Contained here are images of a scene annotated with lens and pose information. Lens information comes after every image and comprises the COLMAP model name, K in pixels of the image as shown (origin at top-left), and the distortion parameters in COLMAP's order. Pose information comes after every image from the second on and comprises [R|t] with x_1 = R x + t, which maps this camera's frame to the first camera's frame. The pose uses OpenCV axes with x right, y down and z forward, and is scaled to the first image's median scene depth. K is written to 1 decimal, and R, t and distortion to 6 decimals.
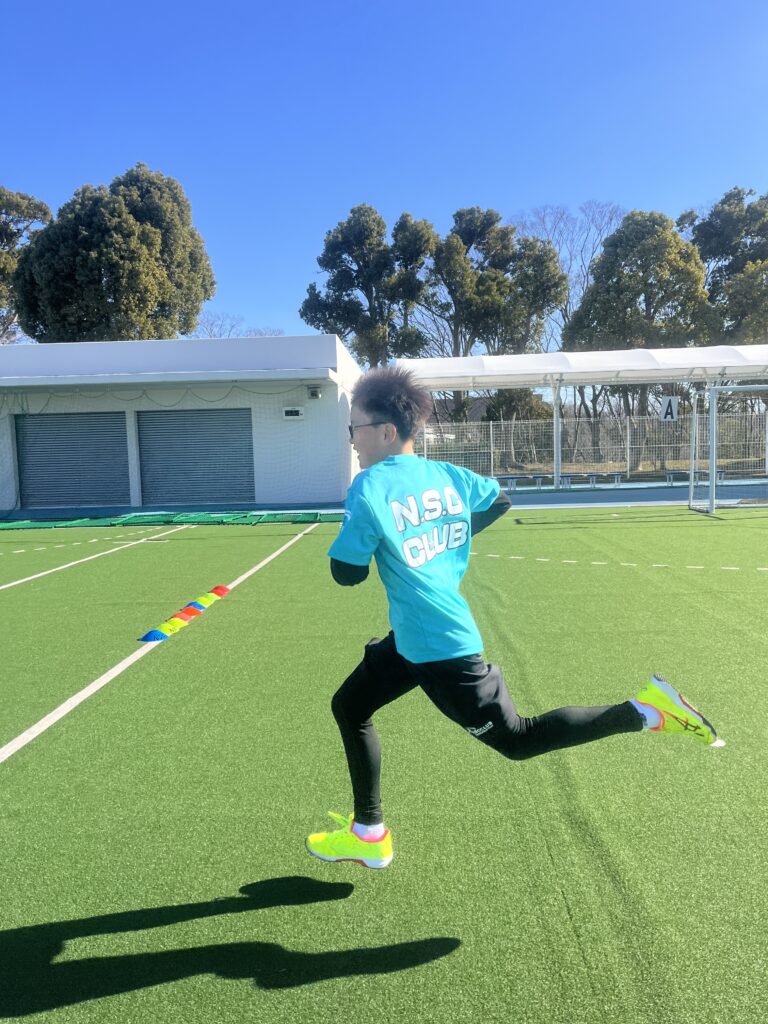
lens RADIAL K [[777.6, 0, 384.0], [0, 777.6, 512.0], [0, 0, 1]] dist [0.010302, 0.002551]
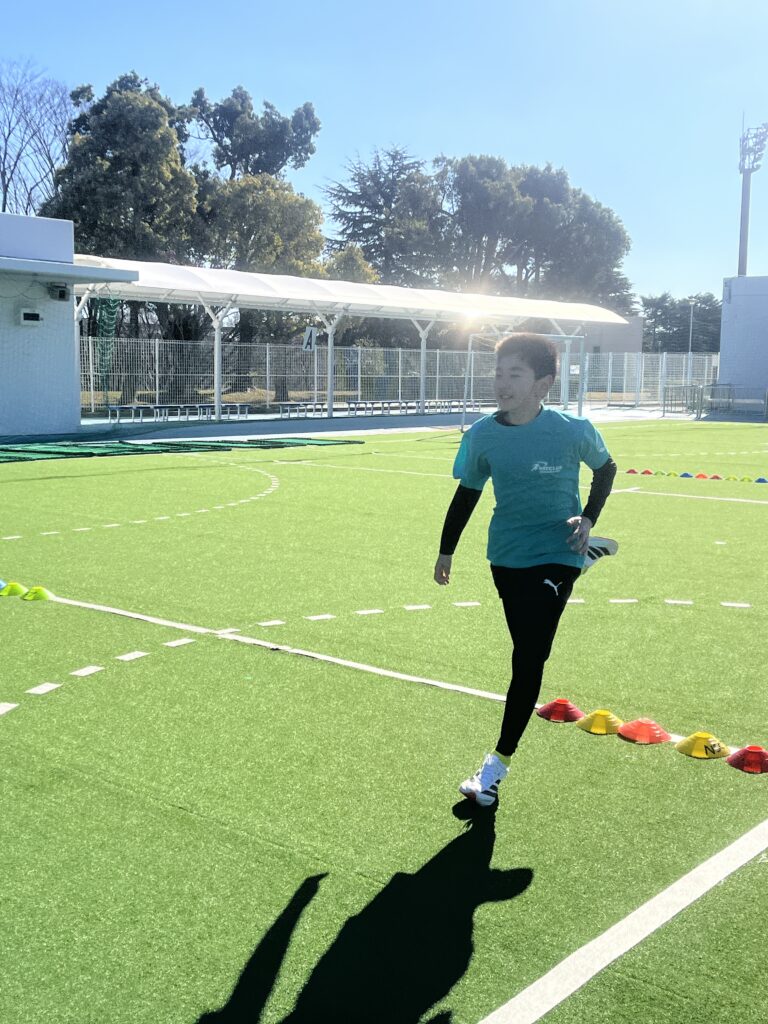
lens RADIAL K [[1193.3, 0, 384.0], [0, 1193.3, 512.0], [0, 0, 1]] dist [0.090154, -0.289451]
pose [[0.601496, -0.056974, 0.796842, -0.421810], [0.034894, 0.998375, 0.045044, 0.011870], [-0.798114, 0.000711, 0.602507, 0.002141]]
